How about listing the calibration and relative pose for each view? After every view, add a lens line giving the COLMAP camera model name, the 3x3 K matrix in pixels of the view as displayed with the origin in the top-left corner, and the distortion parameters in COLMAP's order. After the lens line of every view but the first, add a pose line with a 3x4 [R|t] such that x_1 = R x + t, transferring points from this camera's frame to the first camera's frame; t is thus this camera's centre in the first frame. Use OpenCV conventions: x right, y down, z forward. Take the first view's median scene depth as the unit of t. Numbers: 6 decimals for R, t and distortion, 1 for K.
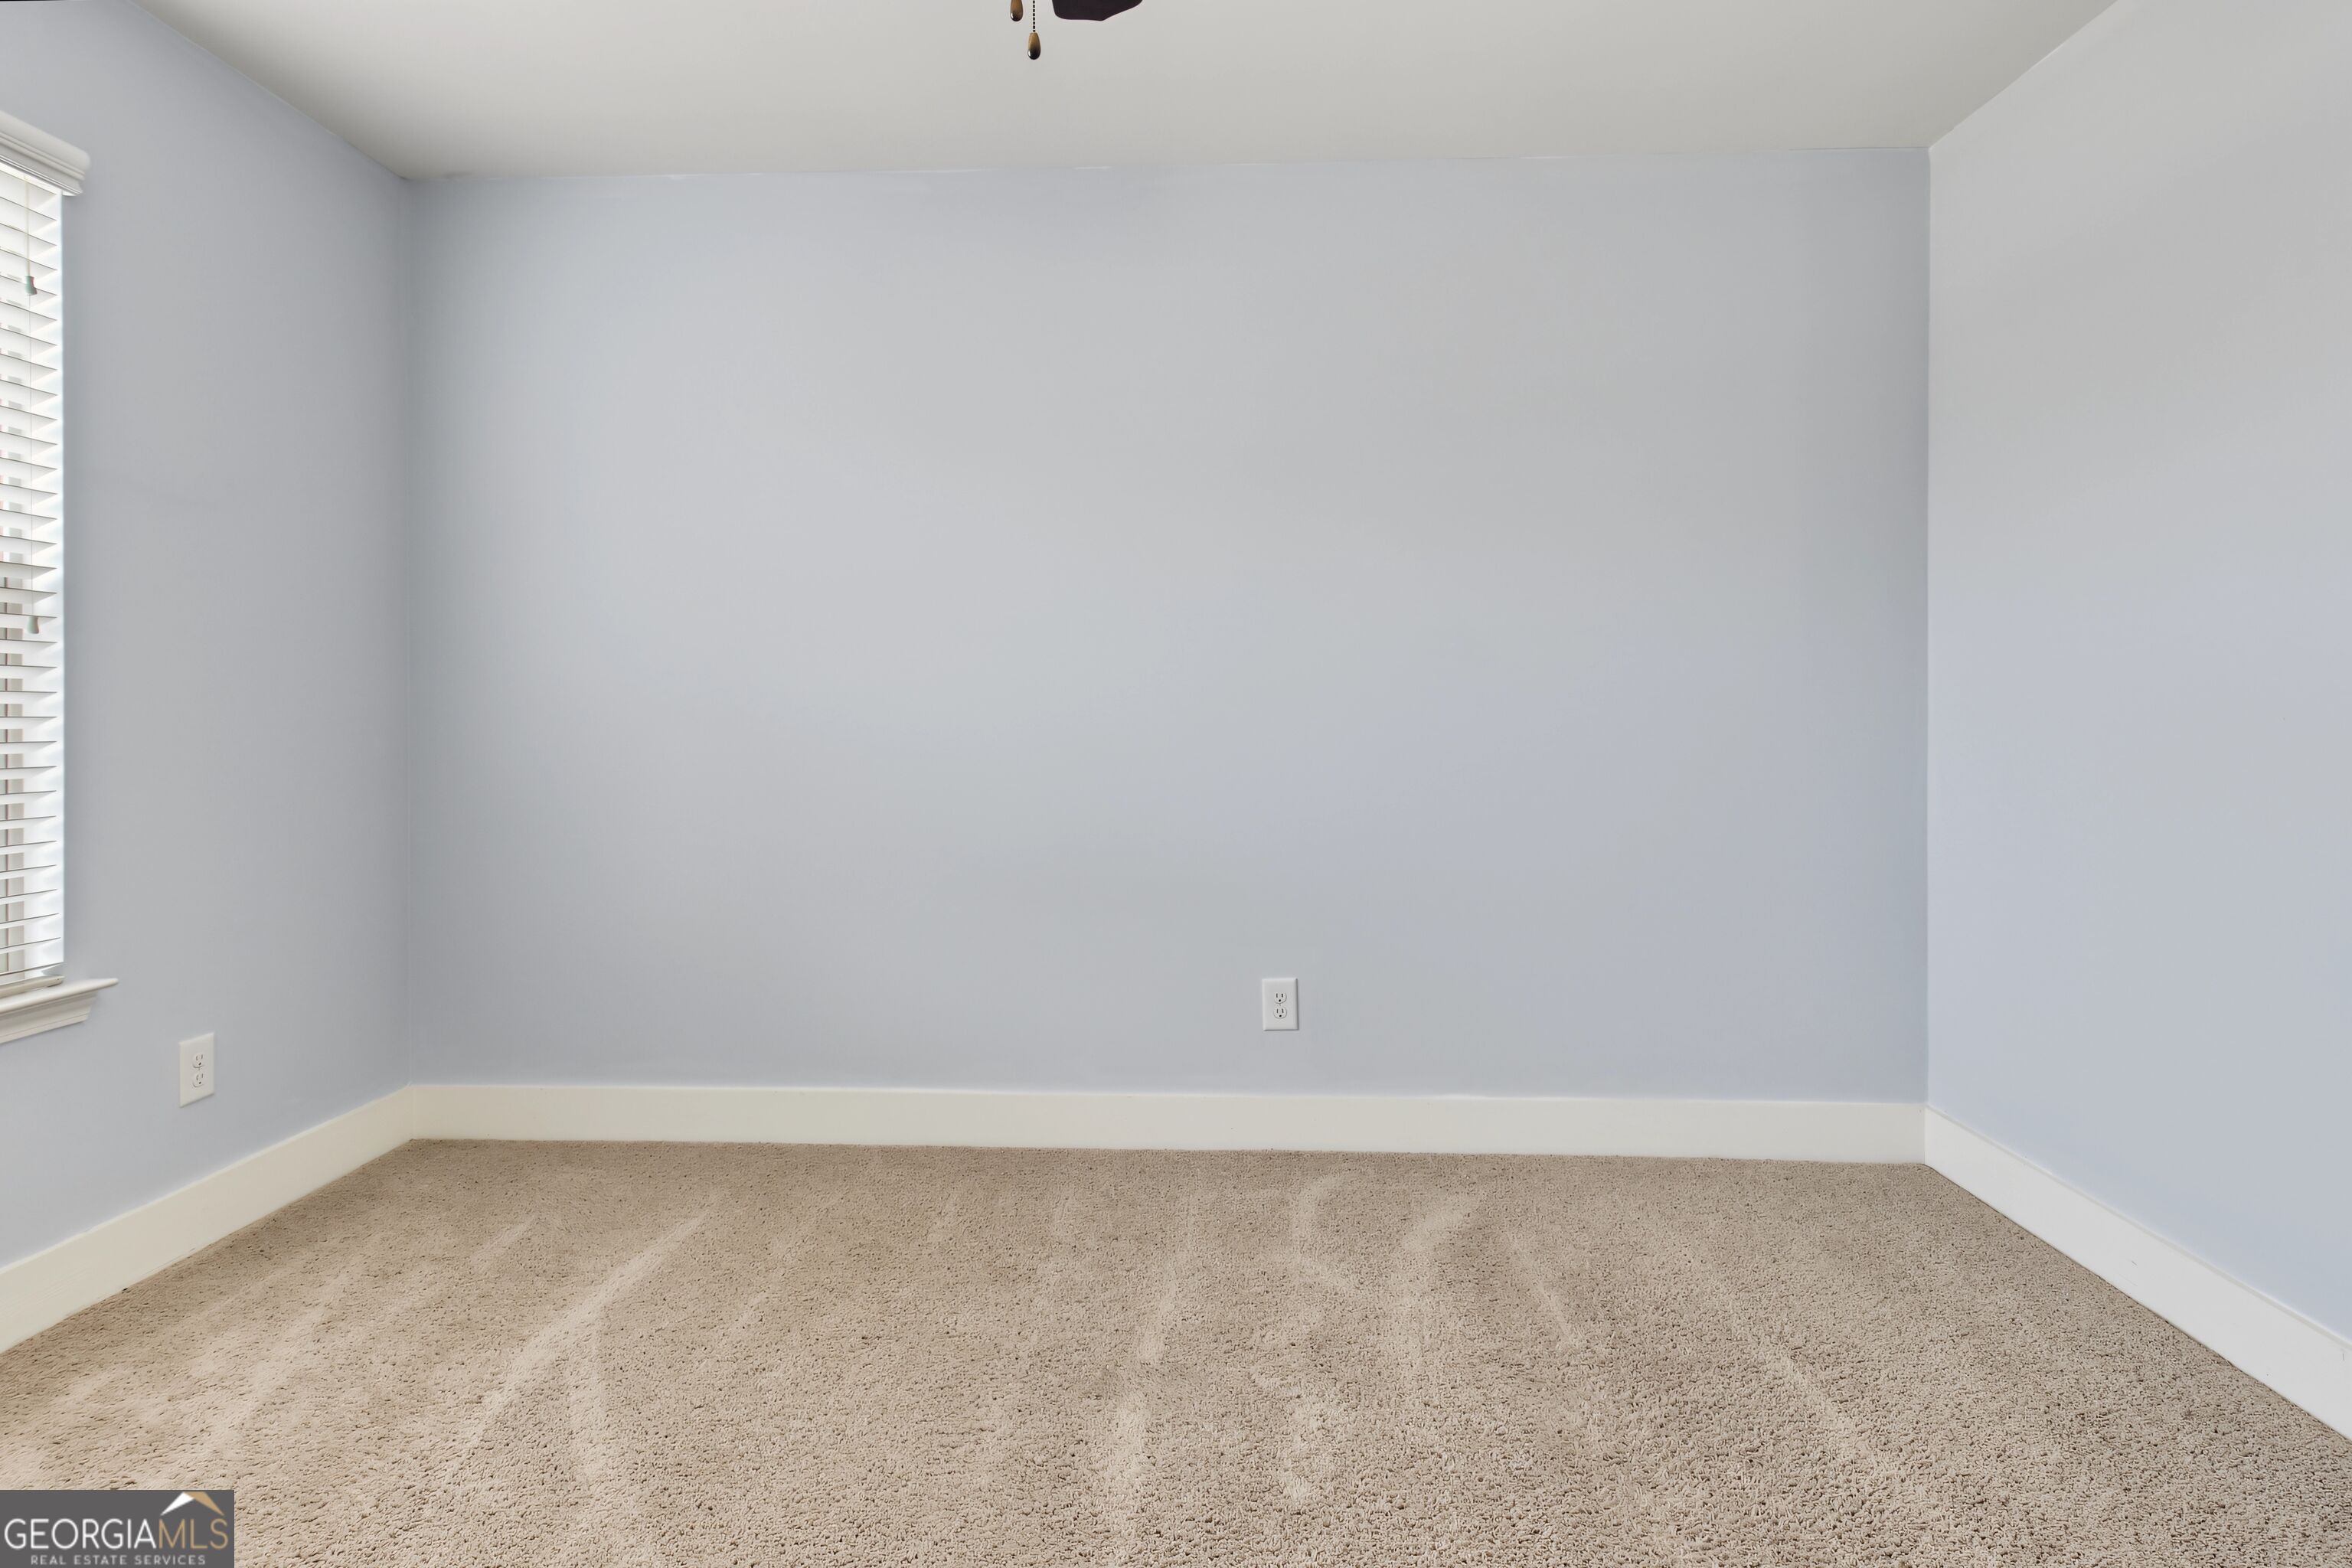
lens RADIAL K [[1219.0, 0, 1182.4], [0, 1219.0, 720.9], [0, 0, 1]] dist [-0.000474, -0.000546]
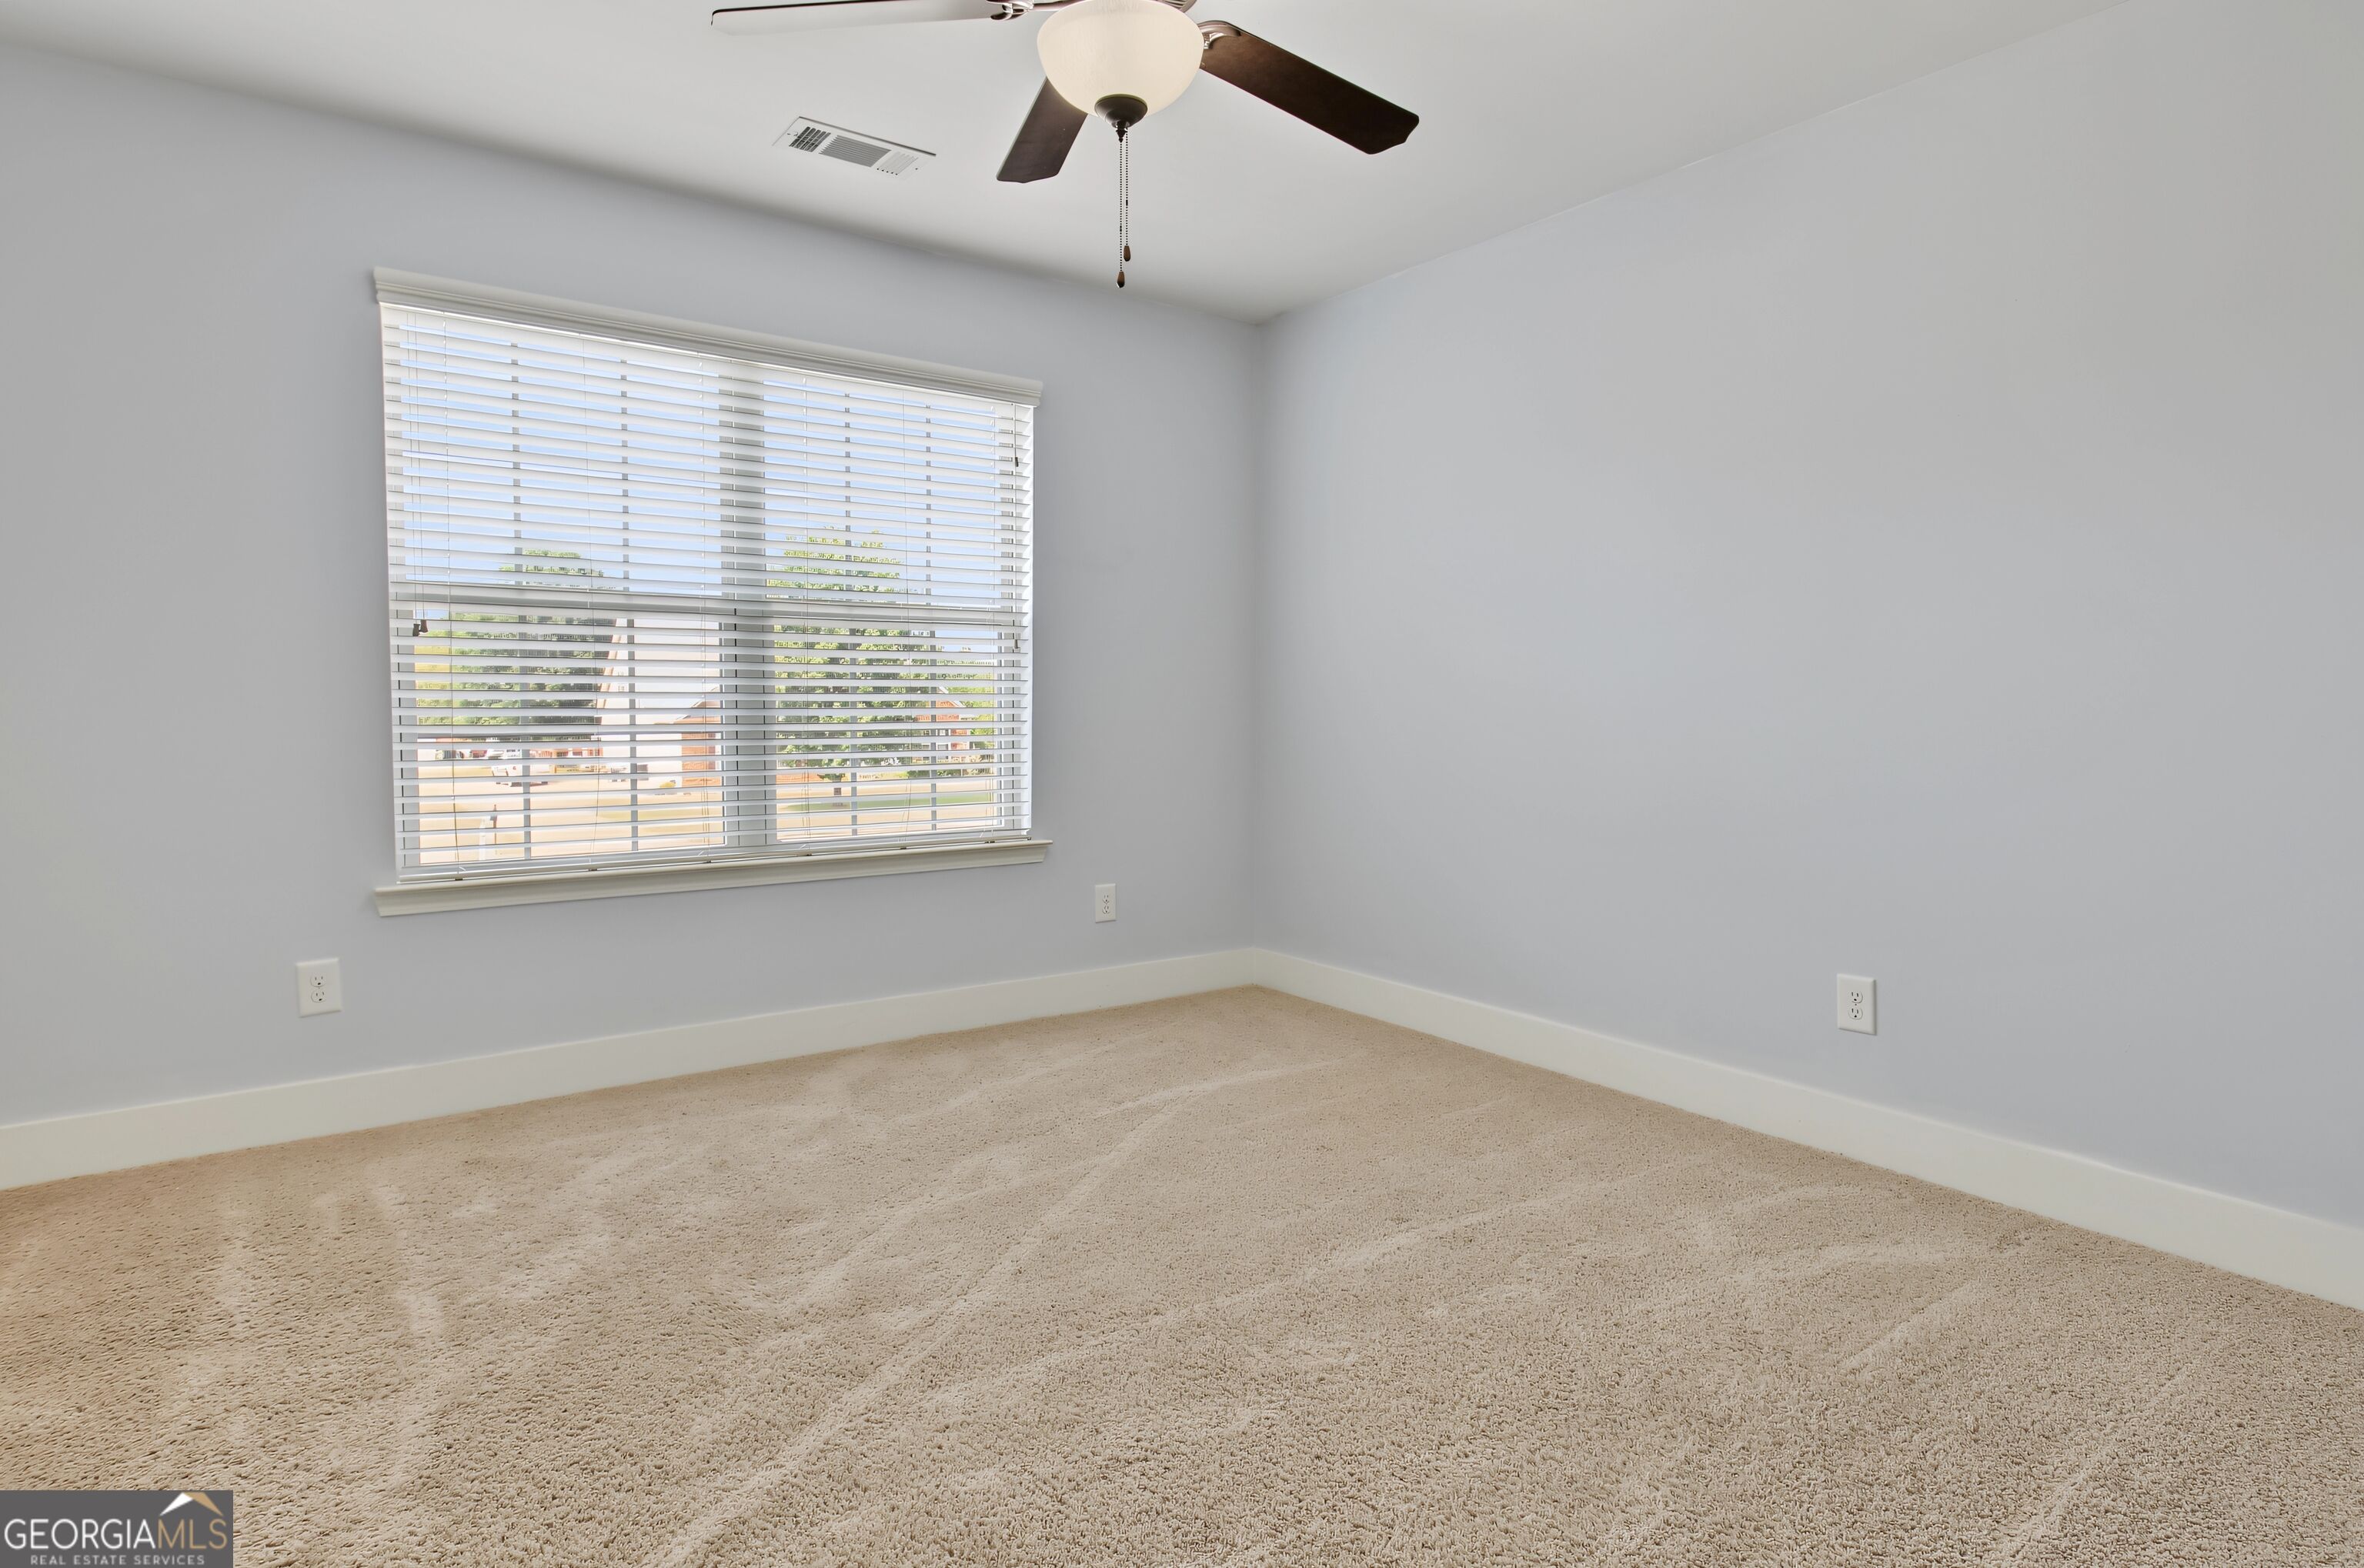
lens RADIAL K [[1249.1, 0, 1195.1], [0, 1249.1, 746.3], [0, 0, 1]] dist [0.004509, 0.000251]
pose [[0.622087, 0.030841, -0.782340, 0.709972], [-0.007444, 0.999412, 0.033479, 0.010375], [0.782912, -0.015003, 0.621951, 0.018669]]
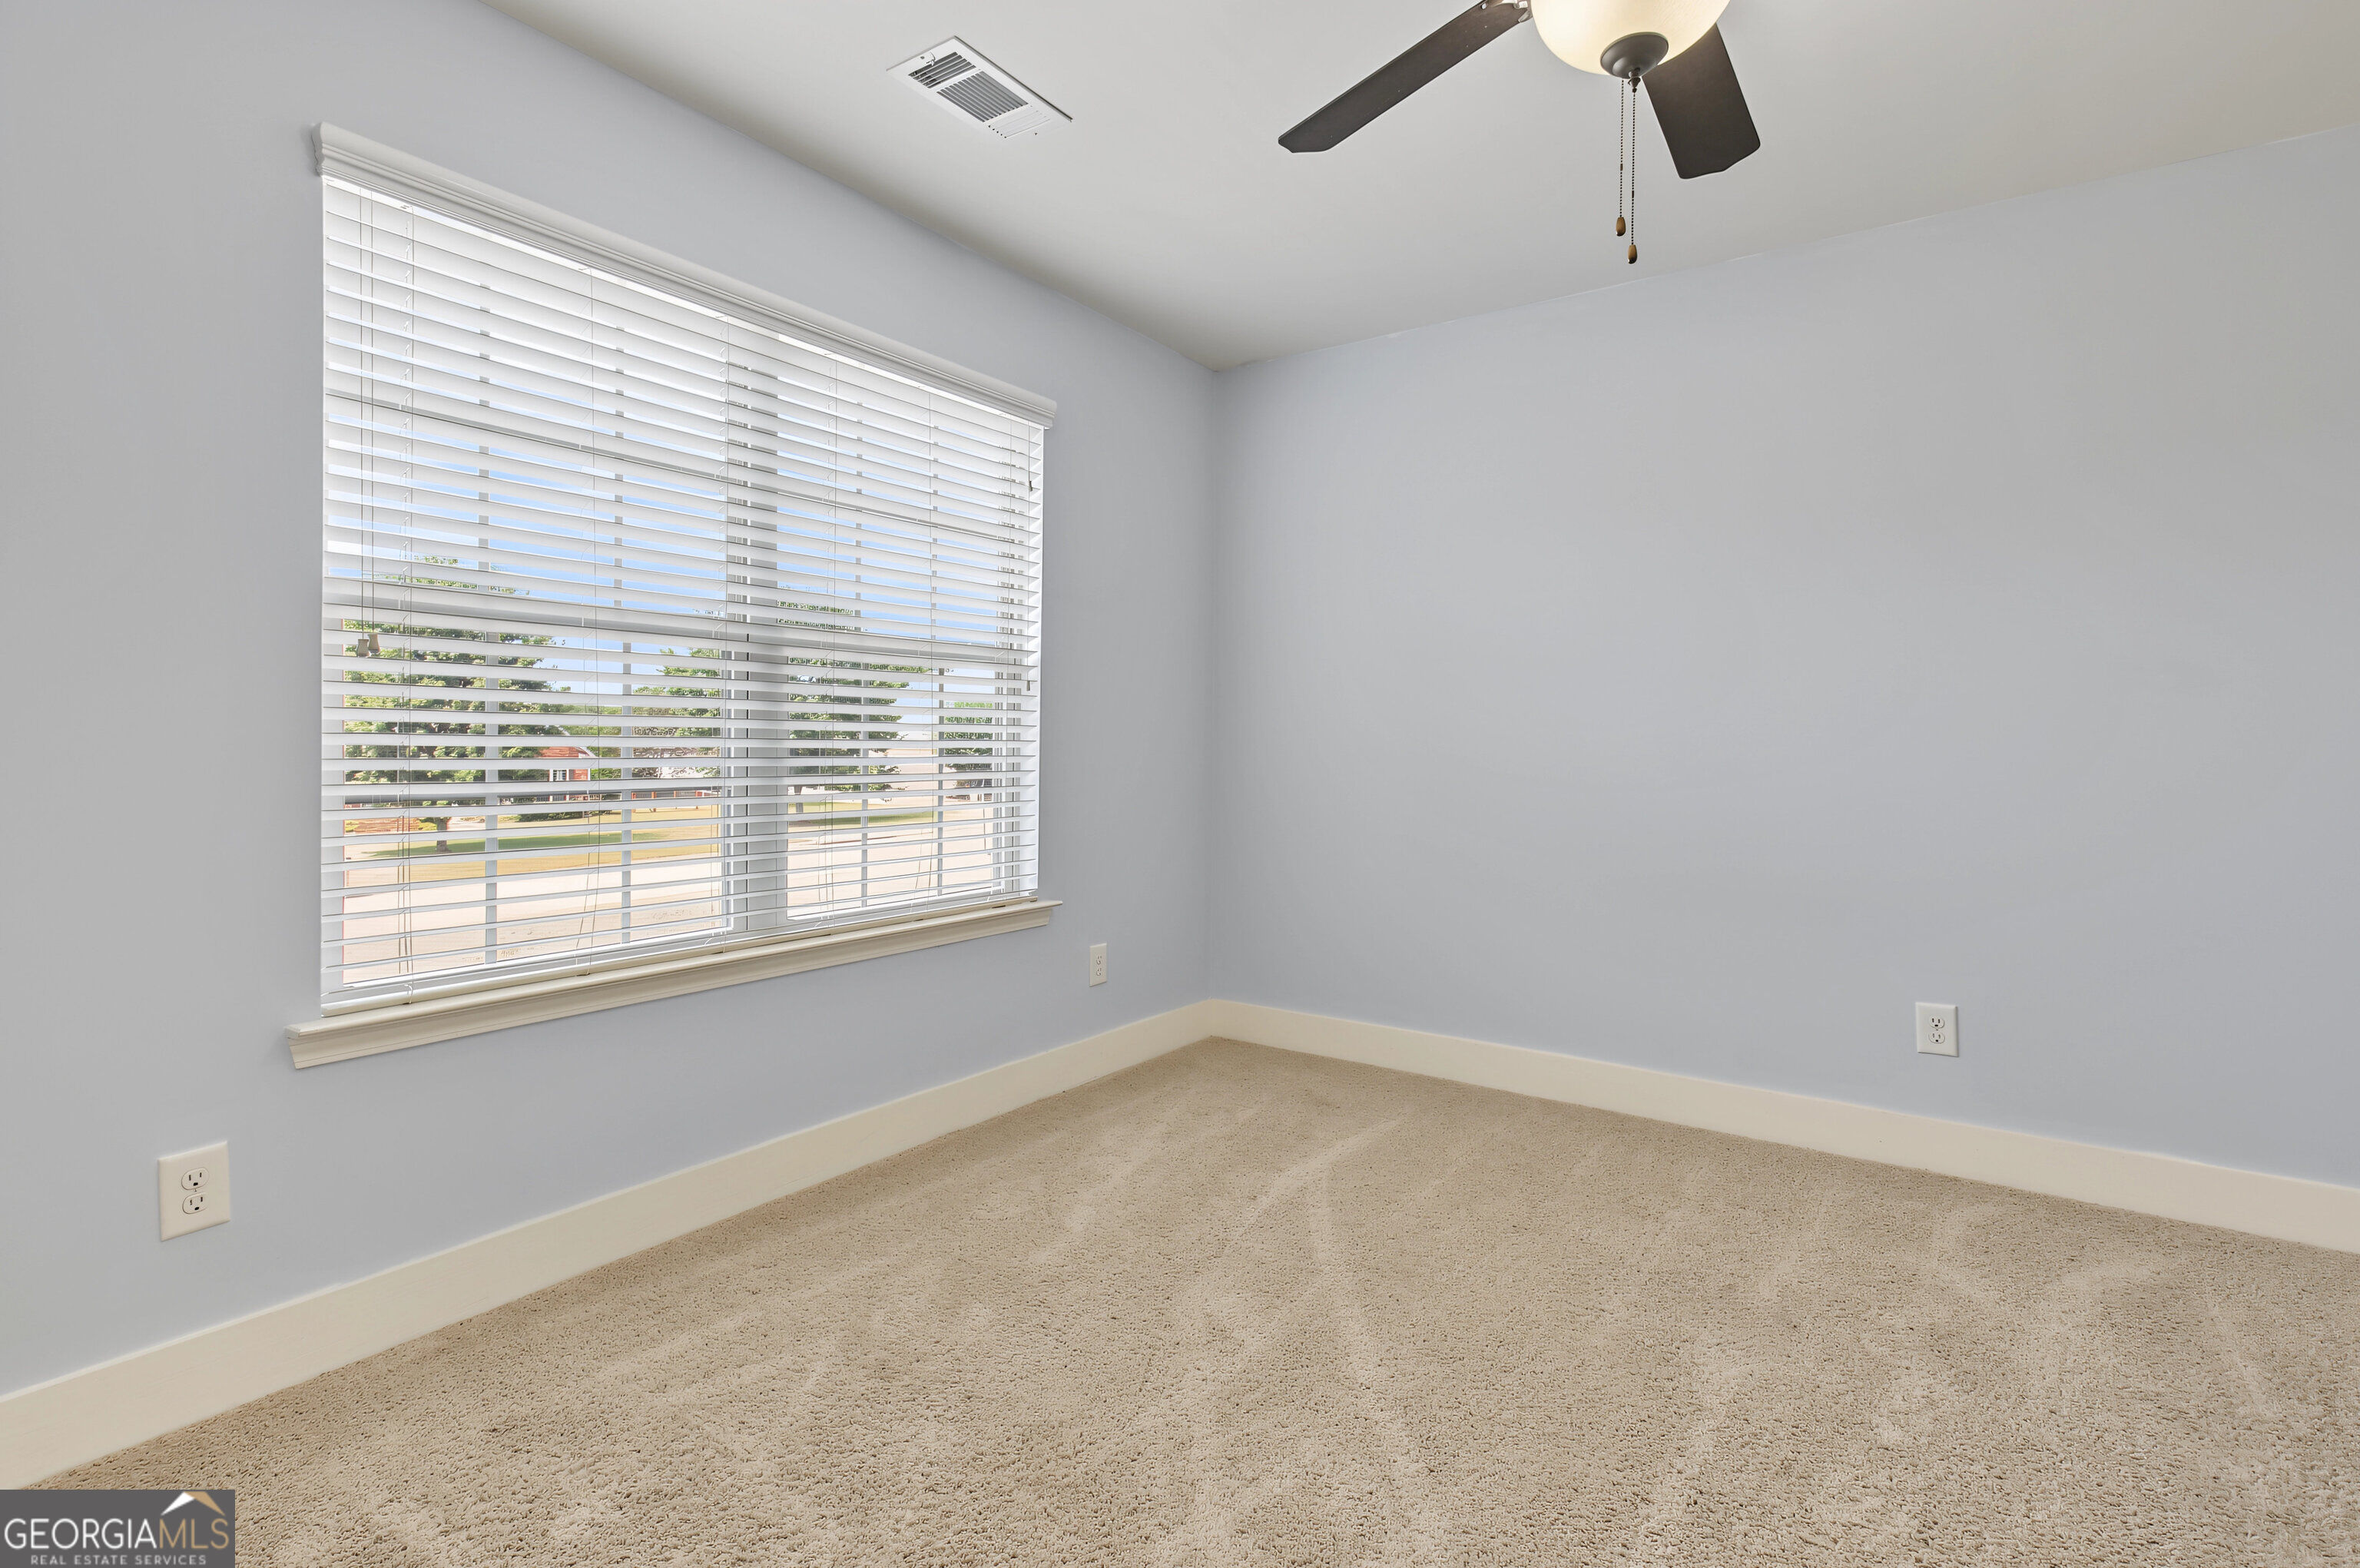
lens RADIAL K [[1106.0, 0, 1192.0], [0, 1106.0, 743.3], [0, 0, 1]] dist [0.002042, 0.000225]
pose [[0.840335, 0.007112, -0.542021, 0.079431], [-0.010327, 0.999942, -0.002891, 0.002873], [0.541969, 0.008026, 0.840360, -0.164908]]
